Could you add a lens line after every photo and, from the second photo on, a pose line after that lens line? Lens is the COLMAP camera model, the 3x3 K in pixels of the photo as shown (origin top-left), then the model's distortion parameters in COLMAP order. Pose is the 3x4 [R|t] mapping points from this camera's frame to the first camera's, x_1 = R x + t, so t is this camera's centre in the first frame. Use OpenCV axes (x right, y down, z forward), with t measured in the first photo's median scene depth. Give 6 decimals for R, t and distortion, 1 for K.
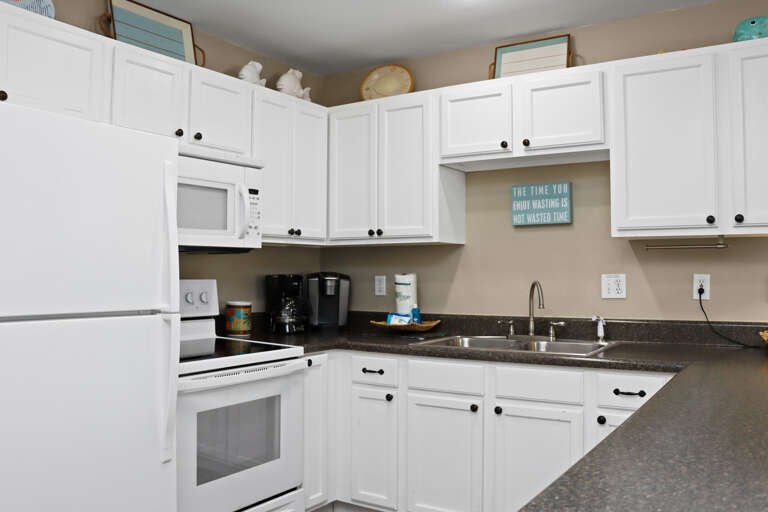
lens RADIAL K [[638.8, 0, 384.0], [0, 638.8, 256.0], [0, 0, 1]] dist [-0.194026, 0.149521]
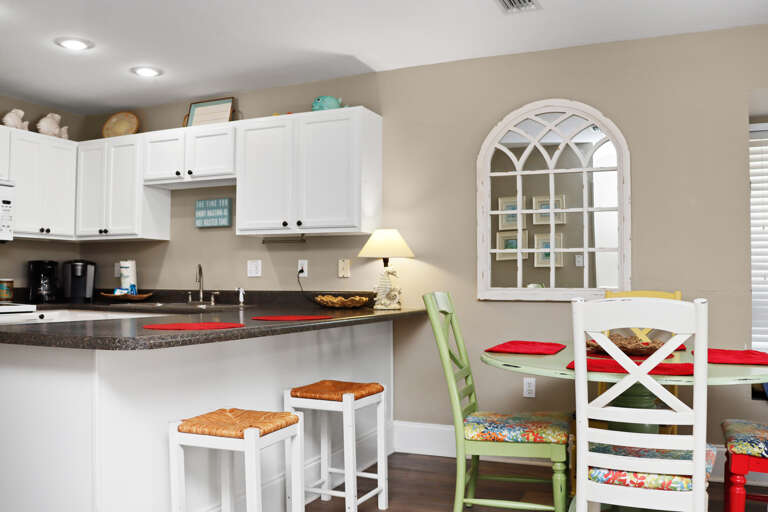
lens RADIAL K [[638.8, 0, 384.0], [0, 638.8, 256.0], [0, 0, 1]] dist [-0.194026, 0.149521]
pose [[0.983750, 0.009302, 0.179304, 0.377566], [-0.008097, 0.999939, -0.007451, 0.025431], [-0.179363, 0.005879, 0.983765, -0.508833]]
